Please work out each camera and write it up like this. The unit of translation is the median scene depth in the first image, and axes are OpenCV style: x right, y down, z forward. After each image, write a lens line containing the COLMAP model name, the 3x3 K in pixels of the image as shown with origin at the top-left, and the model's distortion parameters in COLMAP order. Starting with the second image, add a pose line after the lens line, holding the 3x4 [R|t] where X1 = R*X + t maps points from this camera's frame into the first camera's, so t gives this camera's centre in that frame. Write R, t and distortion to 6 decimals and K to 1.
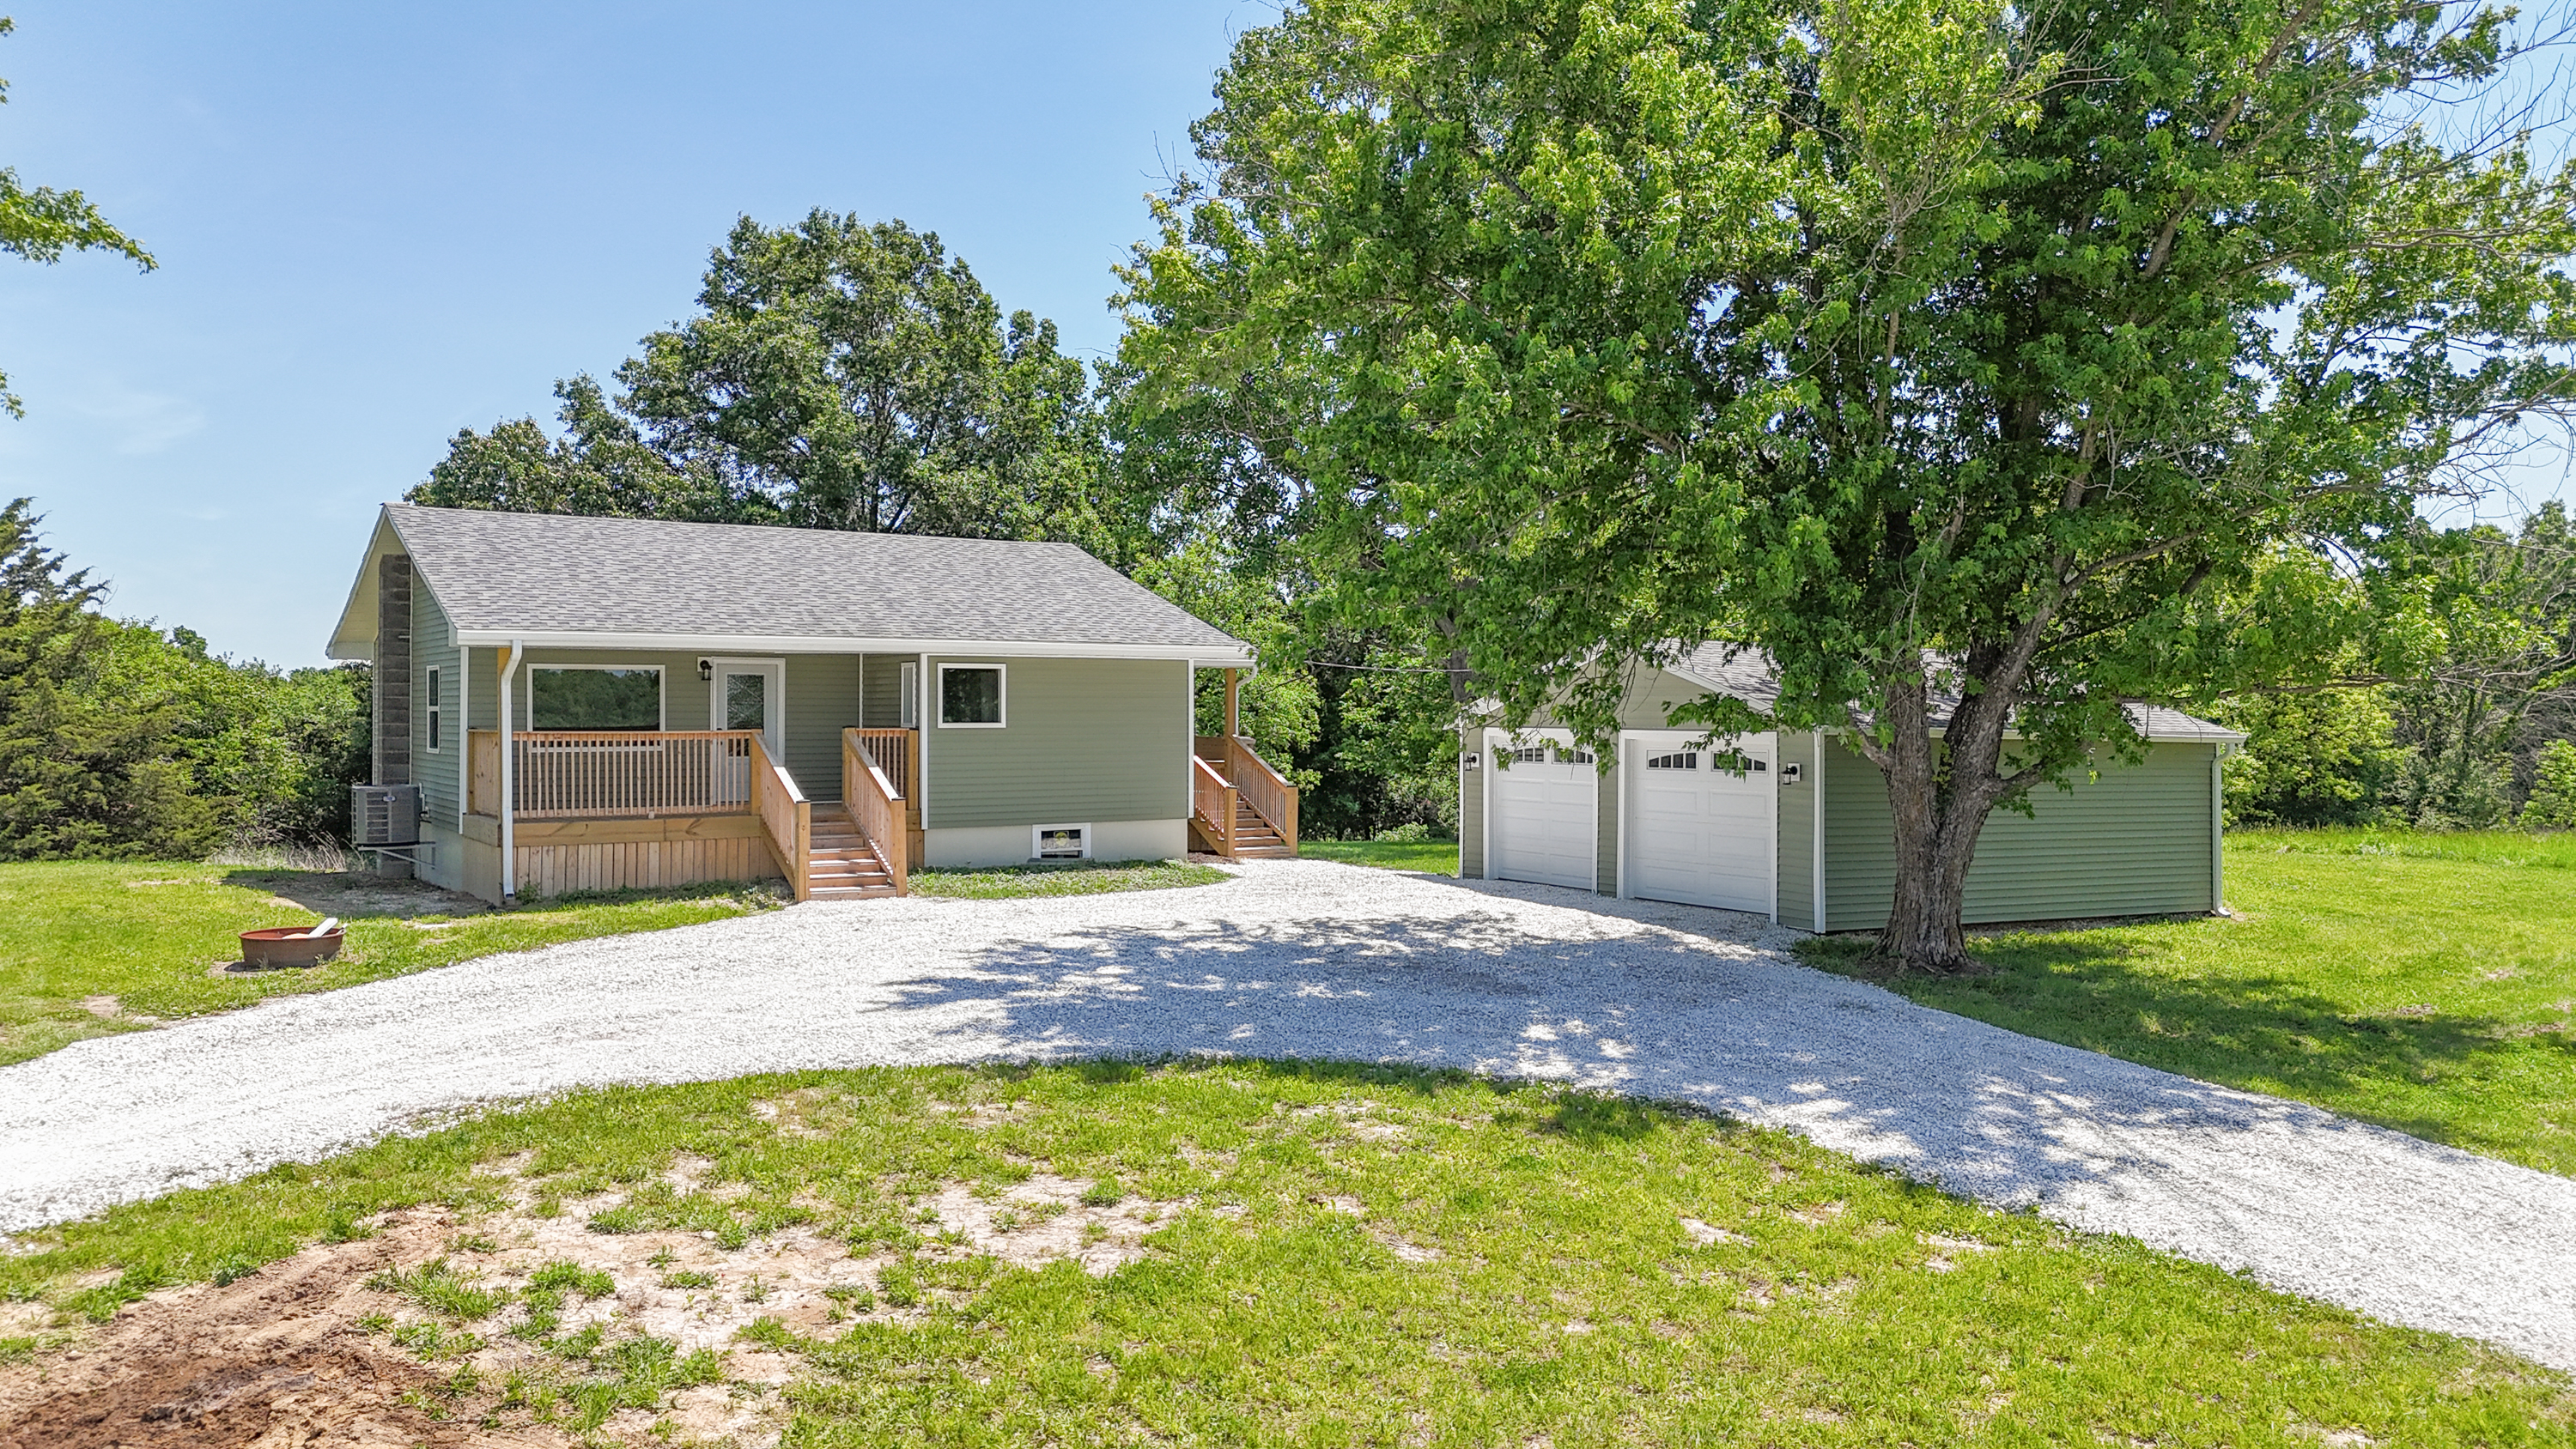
lens RADIAL K [[1875.7, 0, 1288.0], [0, 1875.7, 724.5], [0, 0, 1]] dist [0.081209, -0.092278]
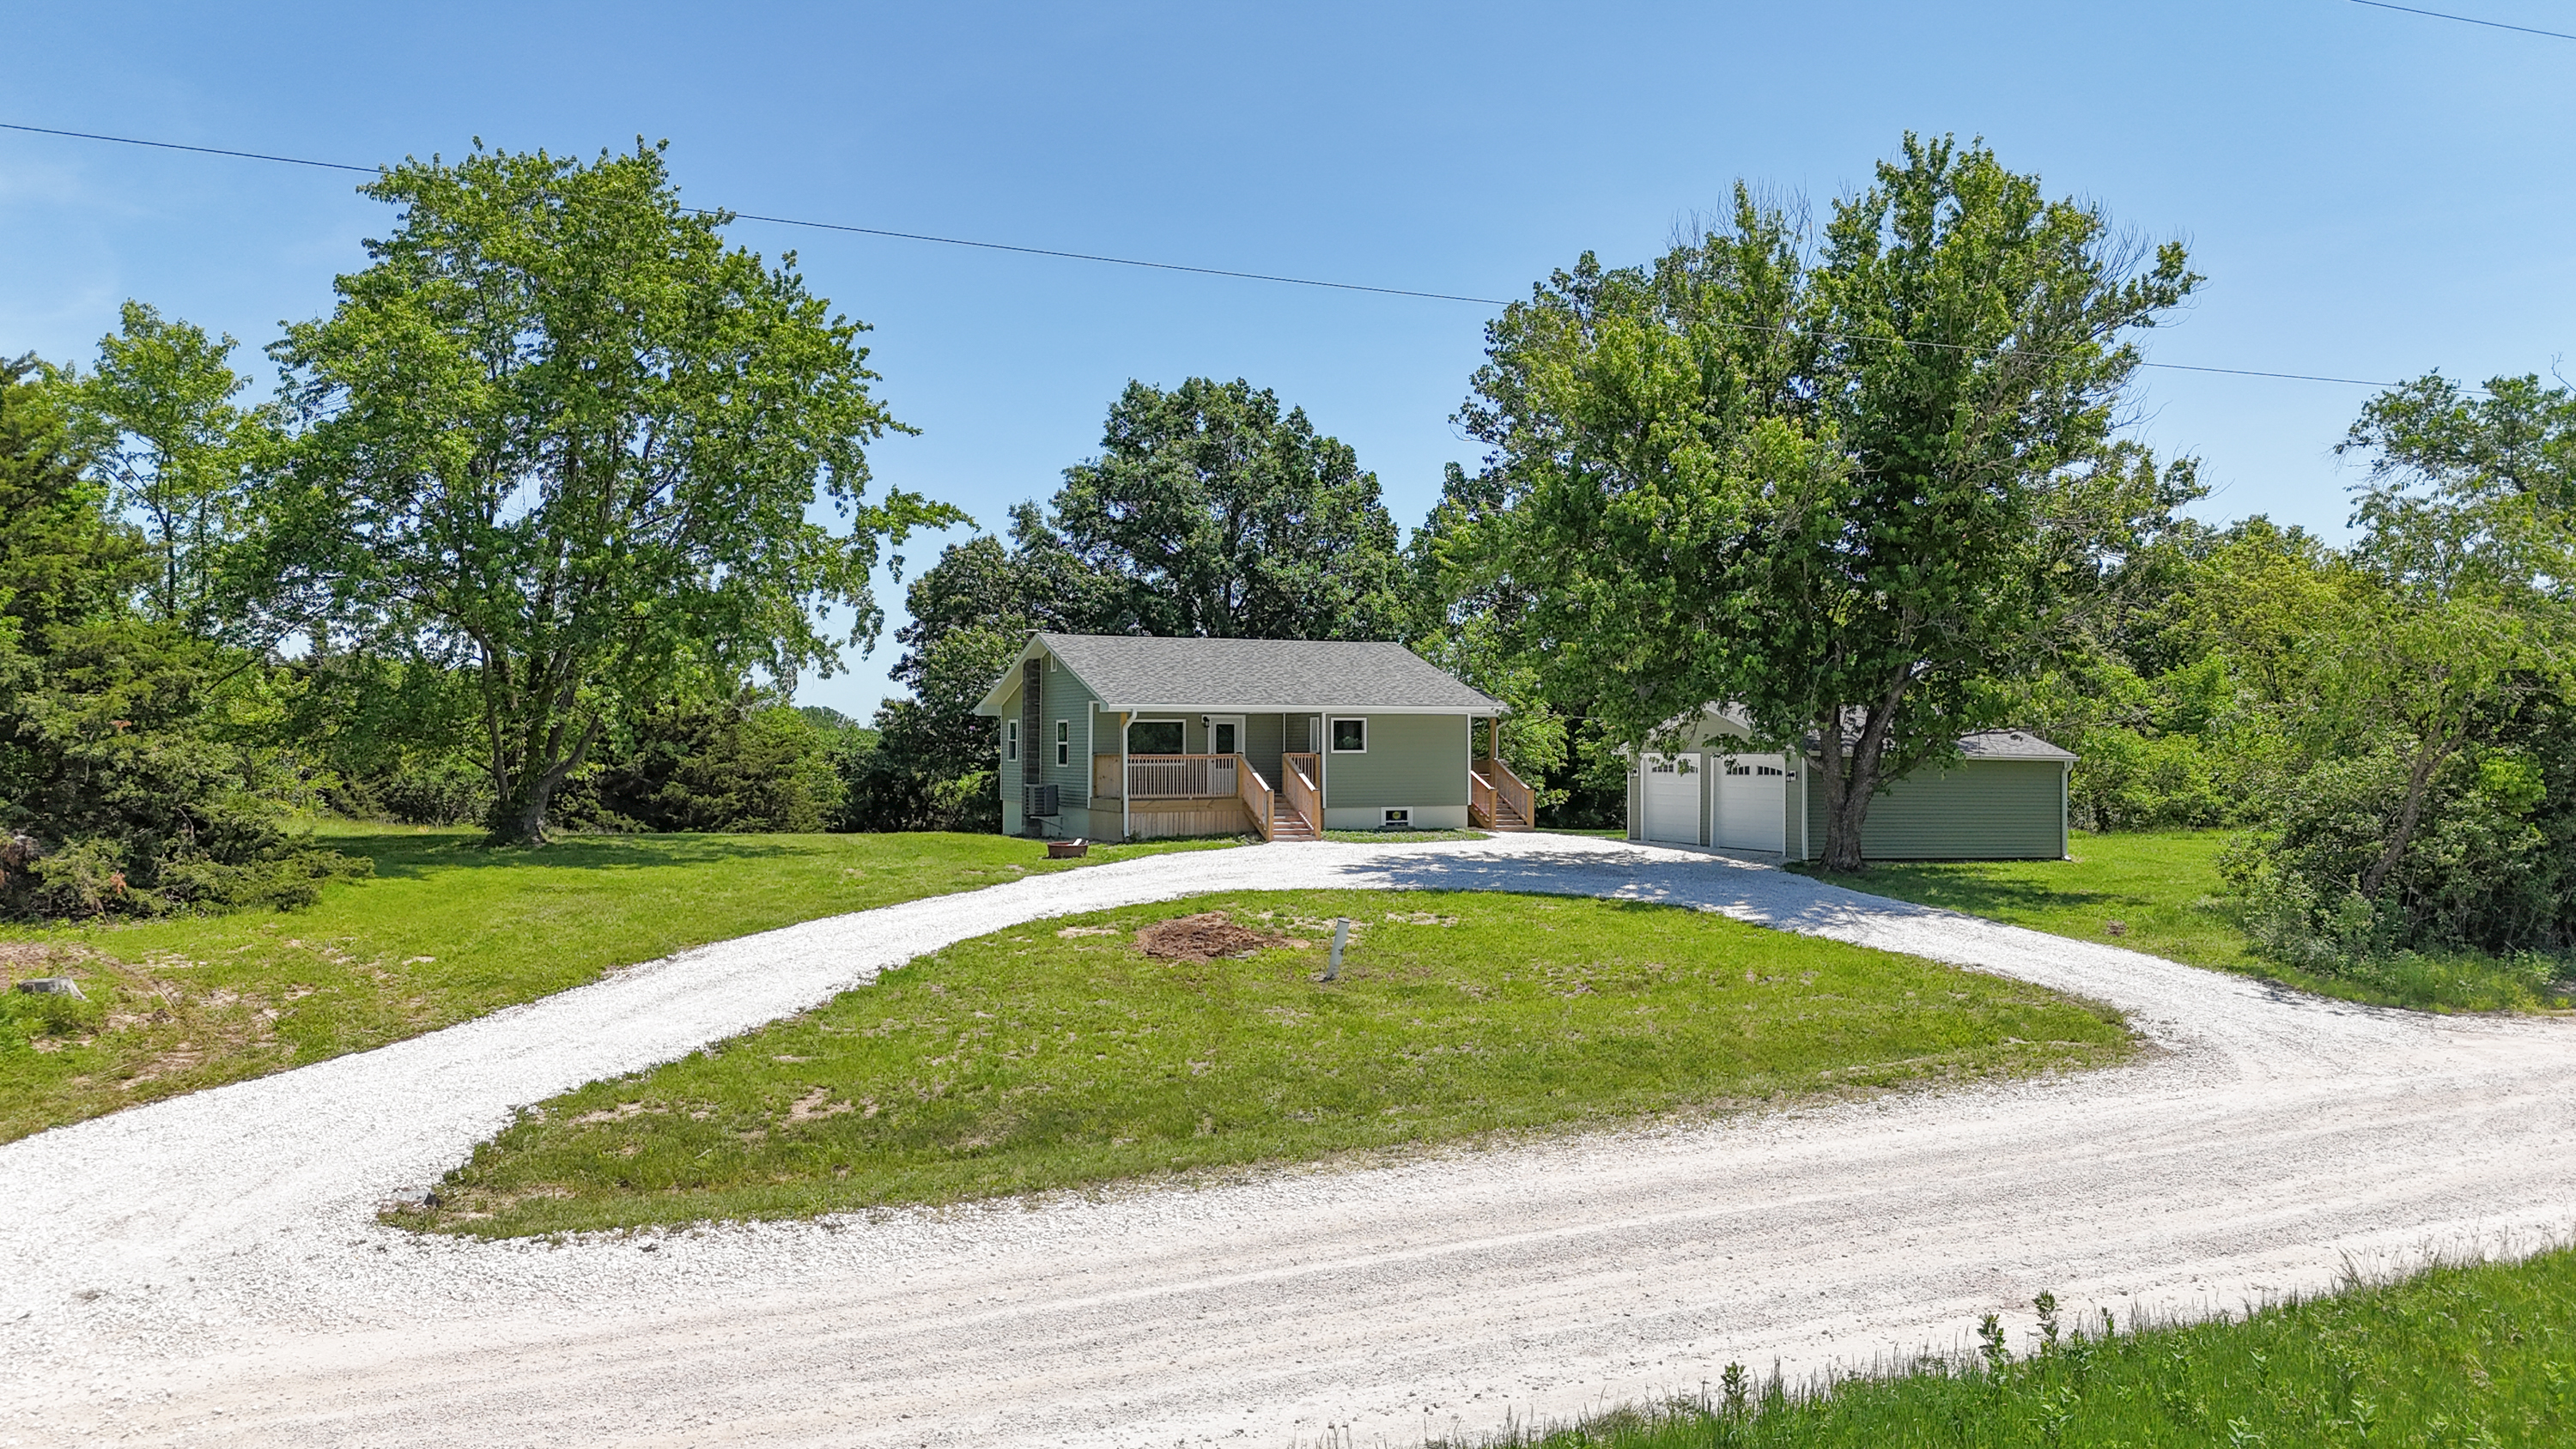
lens RADIAL K [[1875.7, 0, 1288.0], [0, 1875.7, 724.5], [0, 0, 1]] dist [0.081209, -0.092278]
pose [[0.989669, -0.003775, -0.143321, 0.033907], [0.001319, 0.999851, -0.017228, 0.005567], [0.143365, 0.016861, 0.989526, -0.811862]]
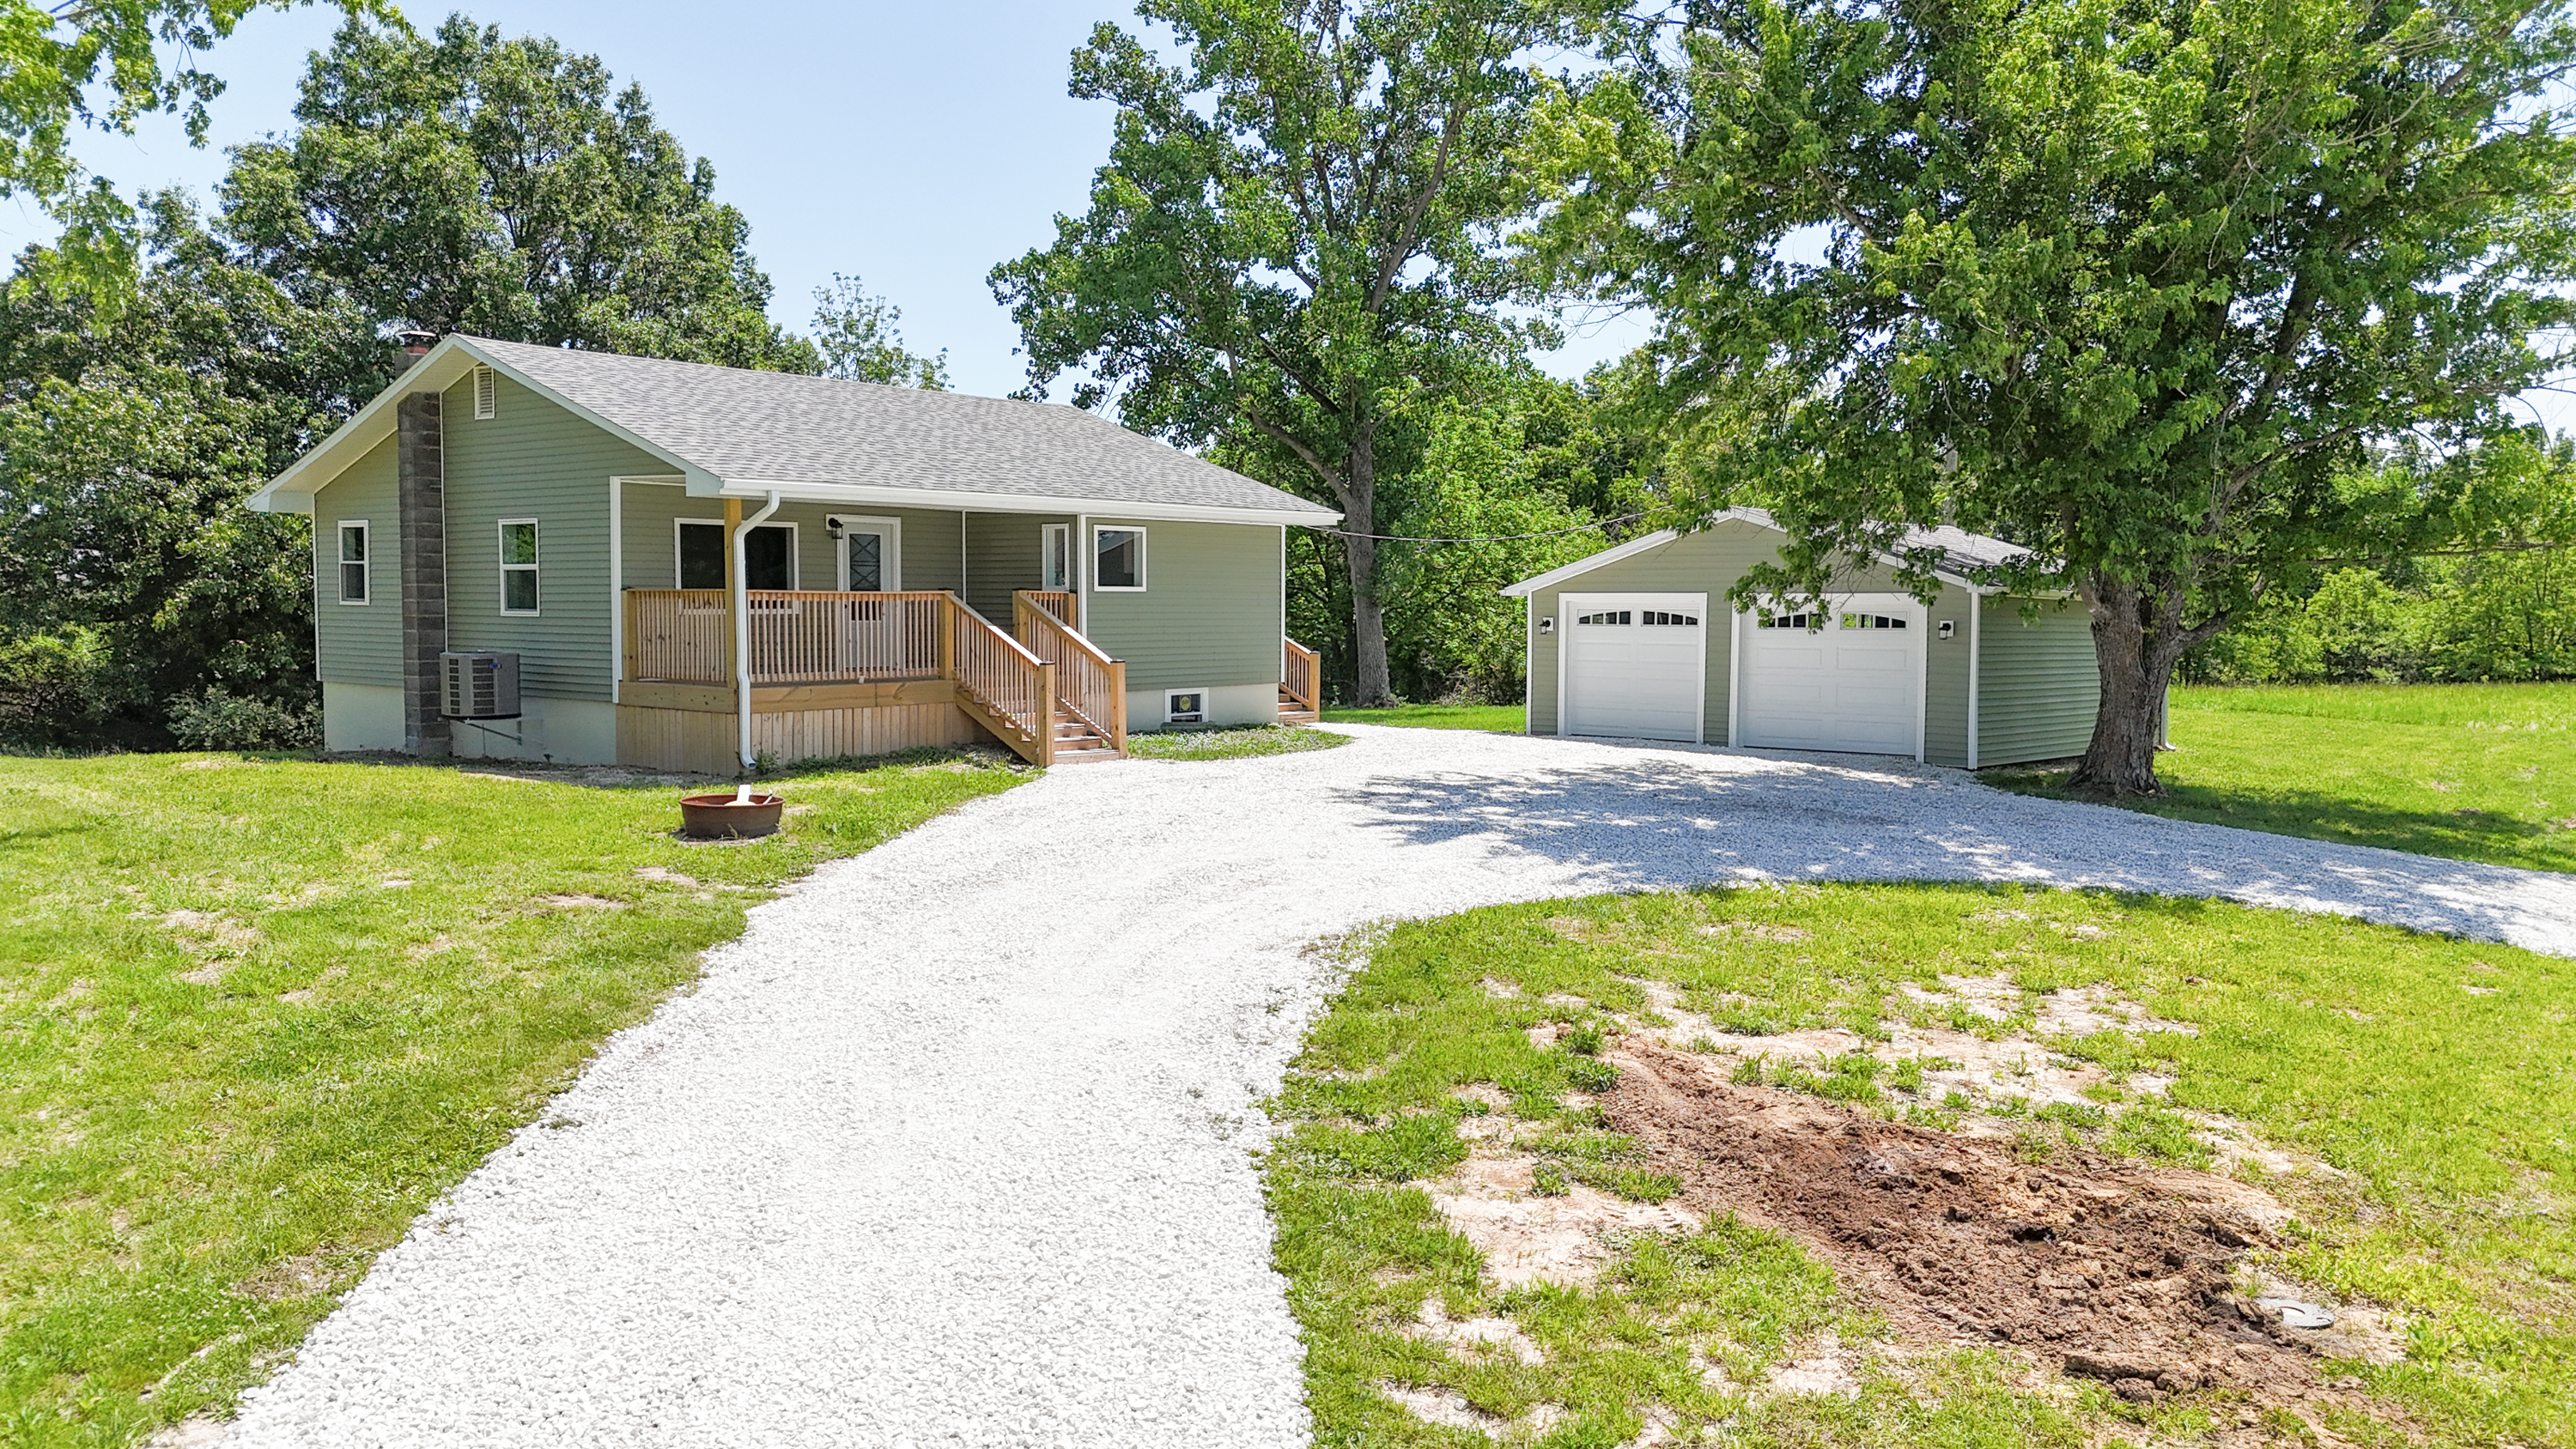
lens RADIAL K [[1875.7, 0, 1288.0], [0, 1875.7, 724.5], [0, 0, 1]] dist [0.081209, -0.092278]
pose [[0.952443, -0.018300, 0.304168, -0.387769], [-0.000290, 0.998140, 0.060959, 0.011780], [-0.304718, -0.058148, 0.950666, 0.032162]]
